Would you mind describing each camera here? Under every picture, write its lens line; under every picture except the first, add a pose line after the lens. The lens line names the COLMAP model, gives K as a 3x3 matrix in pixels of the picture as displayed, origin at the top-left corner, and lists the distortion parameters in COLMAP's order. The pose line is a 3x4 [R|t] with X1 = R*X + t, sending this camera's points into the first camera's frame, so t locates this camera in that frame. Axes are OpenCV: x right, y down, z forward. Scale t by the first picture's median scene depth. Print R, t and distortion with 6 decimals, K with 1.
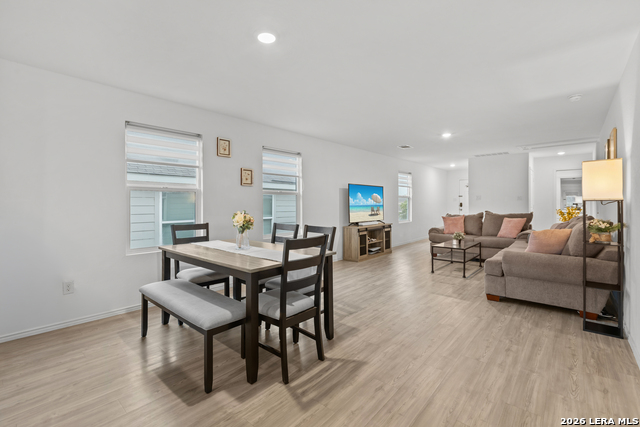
lens RADIAL K [[286.5, 0, 317.5], [0, 286.5, 203.7], [0, 0, 1]] dist [-0.000449, -0.000037]
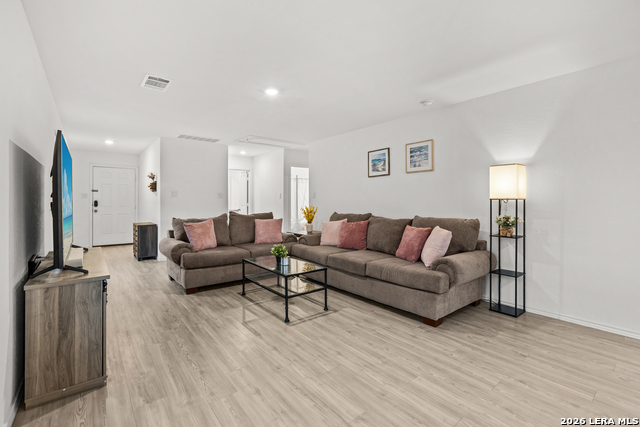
lens RADIAL K [[287.9, 0, 311.6], [0, 287.9, 200.2], [0, 0, 1]] dist [0.003446, 0.000299]
pose [[0.170907, 0.001171, 0.985286, -0.259821], [0.002682, 0.999995, -0.001654, -0.005904], [-0.985284, 0.002925, 0.170903, 1.382312]]
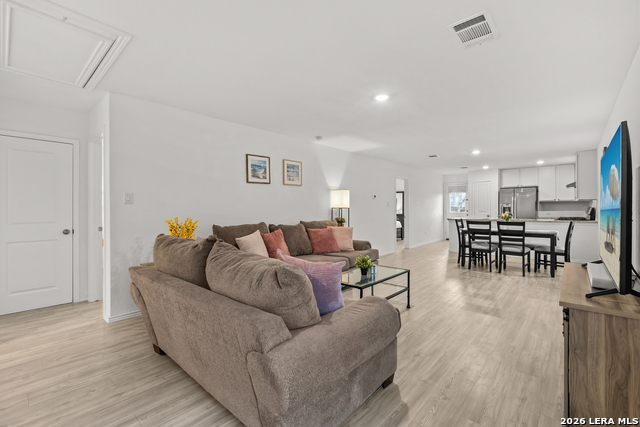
lens RADIAL K [[288.7, 0, 322.5], [0, 288.7, 209.8], [0, 0, 1]] dist [-0.000909, 0.000156]
pose [[-0.999560, 0.007654, -0.028665, 1.070886], [0.007651, 0.999971, 0.000232, 0.001068], [0.028666, 0.000013, -0.999589, 2.805701]]
